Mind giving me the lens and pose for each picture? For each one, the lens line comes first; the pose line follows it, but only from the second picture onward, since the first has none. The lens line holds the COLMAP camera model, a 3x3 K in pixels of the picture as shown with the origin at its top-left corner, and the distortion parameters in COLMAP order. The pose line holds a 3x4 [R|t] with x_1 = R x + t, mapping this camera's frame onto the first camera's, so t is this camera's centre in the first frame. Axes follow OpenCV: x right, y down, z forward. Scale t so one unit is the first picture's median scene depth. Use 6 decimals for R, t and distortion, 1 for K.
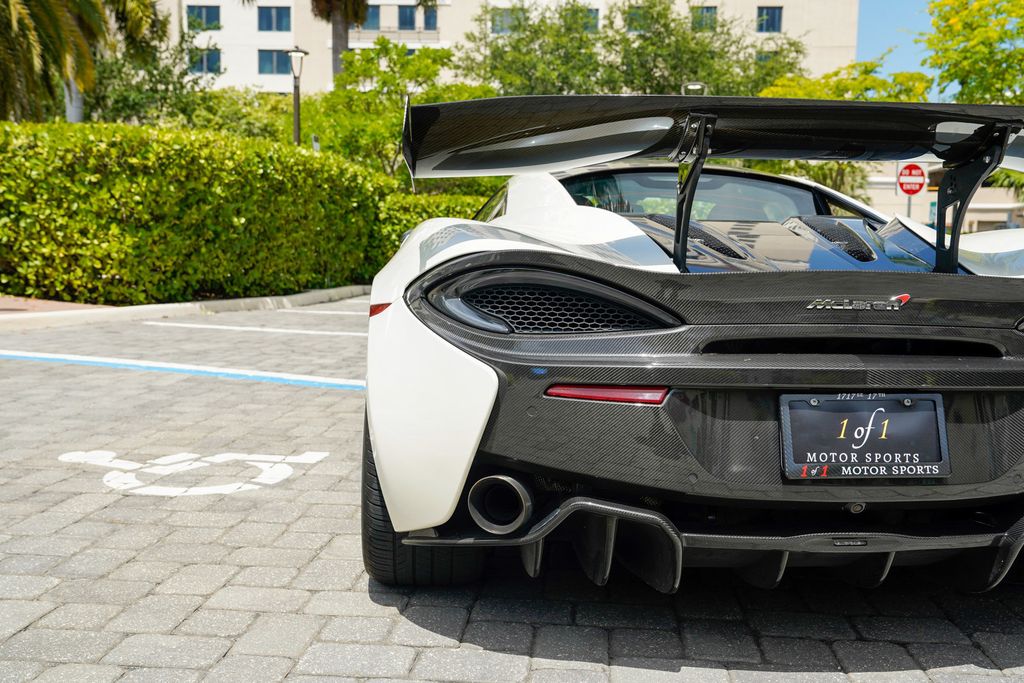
lens RADIAL K [[981.7, 0, 513.7], [0, 981.7, 343.0], [0, 0, 1]] dist [-0.017277, 0.133818]
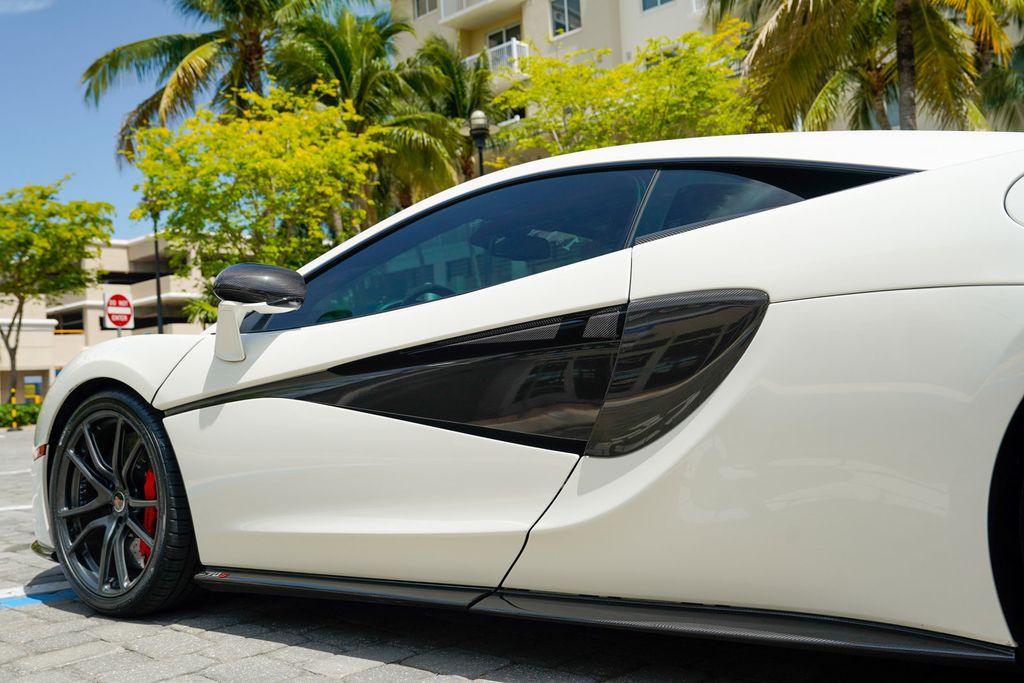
lens RADIAL K [[994.3, 0, 511.8], [0, 994.3, 364.5], [0, 0, 1]] dist [0.007266, 0.024320]
pose [[0.649322, -0.034247, 0.759743, -0.180499], [0.130563, 0.989174, -0.066998, -0.002133], [-0.749223, 0.142697, 0.646763, 0.230575]]
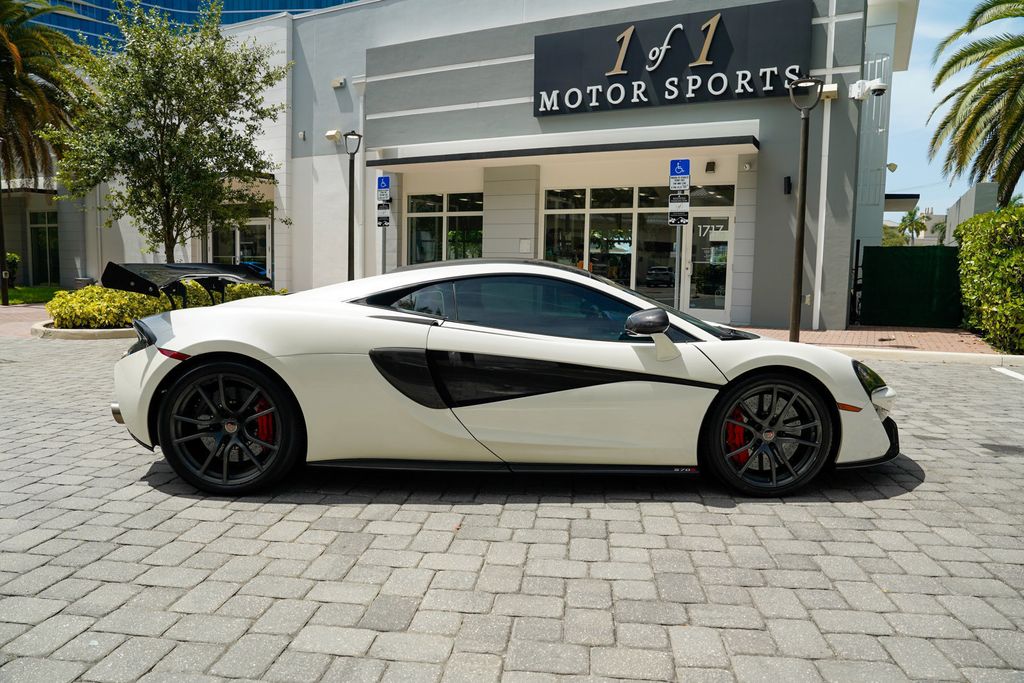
lens RADIAL K [[698.0, 0, 512.0], [0, 698.0, 348.4], [0, 0, 1]] dist [-0.111874, 0.081824]
pose [[-0.033076, 0.087724, -0.995595, 0.445741], [-0.108661, 0.989920, 0.090834, -0.051619], [0.993528, 0.111187, -0.023210, 0.382409]]
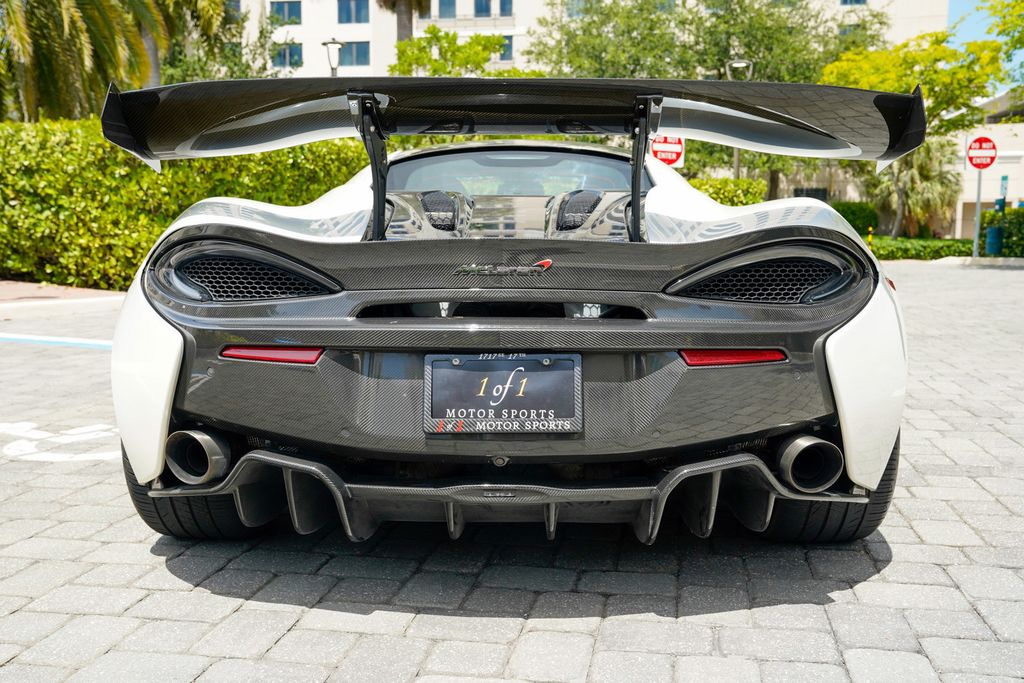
lens RADIAL K [[980.0, 0, 517.7], [0, 980.0, 343.3], [0, 0, 1]] dist [-0.015072, 0.127420]
pose [[0.996035, -0.007817, -0.088623, 0.080001], [0.009164, 0.999848, 0.014808, 0.004253], [0.088494, -0.015562, 0.995955, -0.009619]]
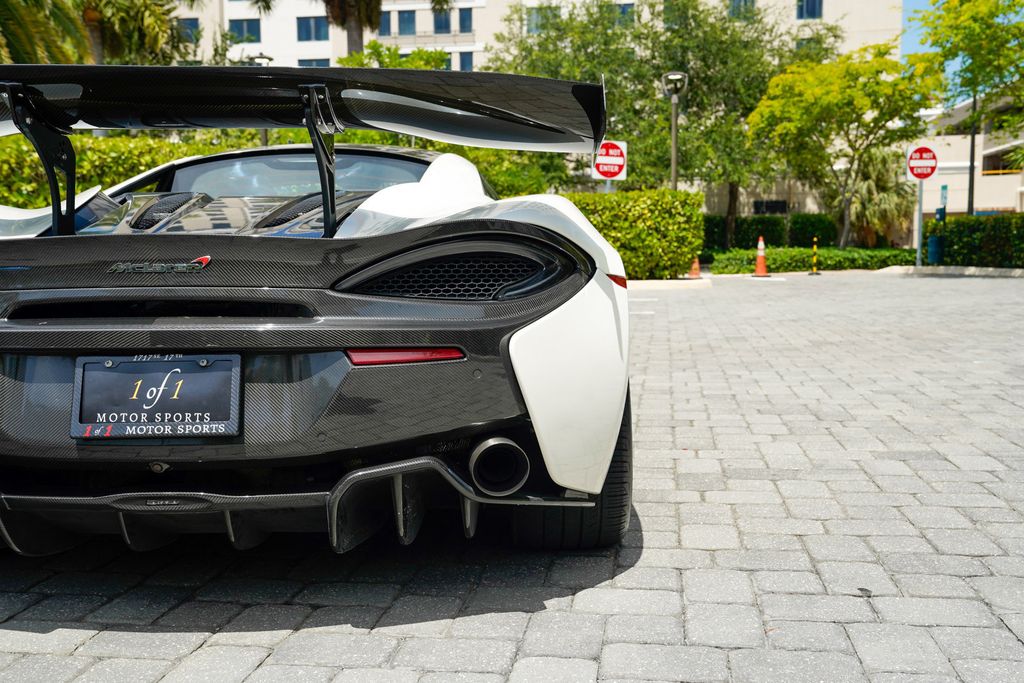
lens RADIAL K [[979.8, 0, 510.4], [0, 979.8, 349.3], [0, 0, 1]] dist [-0.009530, 0.109593]
pose [[0.997373, -0.022877, -0.068731, 0.135614], [0.023272, 0.999717, 0.004951, 0.008485], [0.068598, -0.006537, 0.997623, 0.002066]]
